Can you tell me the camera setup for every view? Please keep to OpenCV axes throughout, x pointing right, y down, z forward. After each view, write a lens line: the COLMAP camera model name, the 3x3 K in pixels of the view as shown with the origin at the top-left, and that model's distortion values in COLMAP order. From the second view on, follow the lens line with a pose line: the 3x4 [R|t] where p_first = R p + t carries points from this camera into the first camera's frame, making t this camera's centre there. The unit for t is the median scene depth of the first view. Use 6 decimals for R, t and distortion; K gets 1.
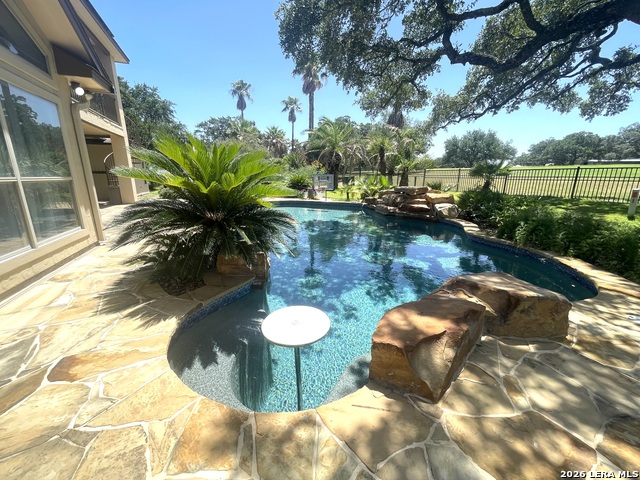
lens RADIAL K [[258.6, 0, 320.0], [0, 258.6, 240.0], [0, 0, 1]] dist [0.000356, 0.000194]
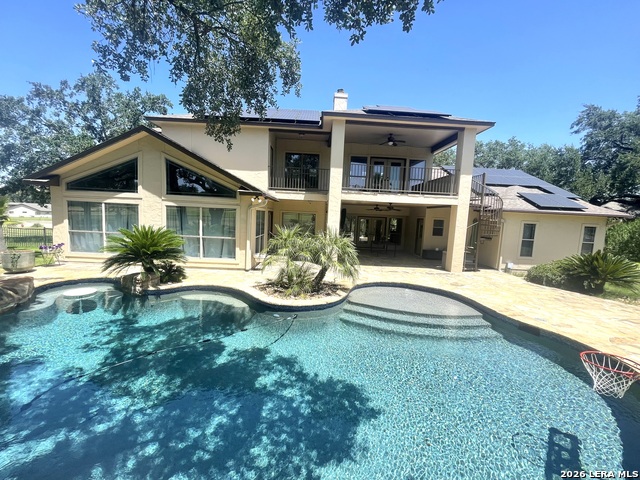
lens RADIAL K [[258.6, 0, 320.0], [0, 258.6, 240.0], [0, 0, 1]] dist [0.000356, 0.000194]
pose [[-0.420821, 0.066978, -0.904668, 0.751892], [-0.256226, 0.947886, 0.189365, -0.768740], [0.870206, 0.311489, -0.381729, 2.290991]]
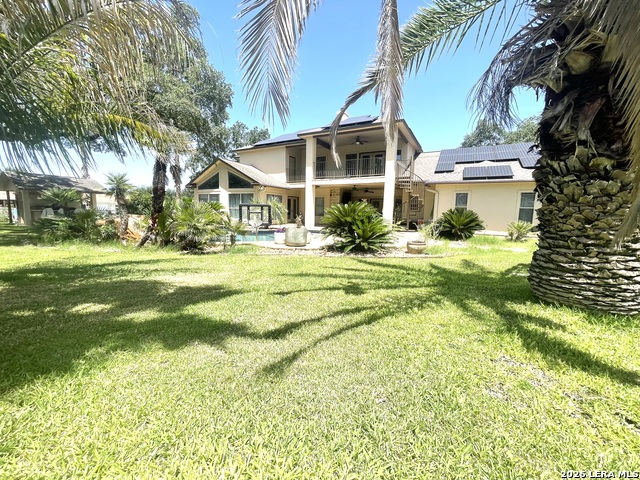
lens RADIAL K [[258.6, 0, 320.0], [0, 258.6, 240.0], [0, 0, 1]] dist [0.000356, 0.000194]
pose [[-0.816449, 0.056675, -0.574629, 0.658094], [-0.149946, 0.940221, 0.305780, -1.189657], [0.557608, 0.335817, -0.759145, 5.005941]]
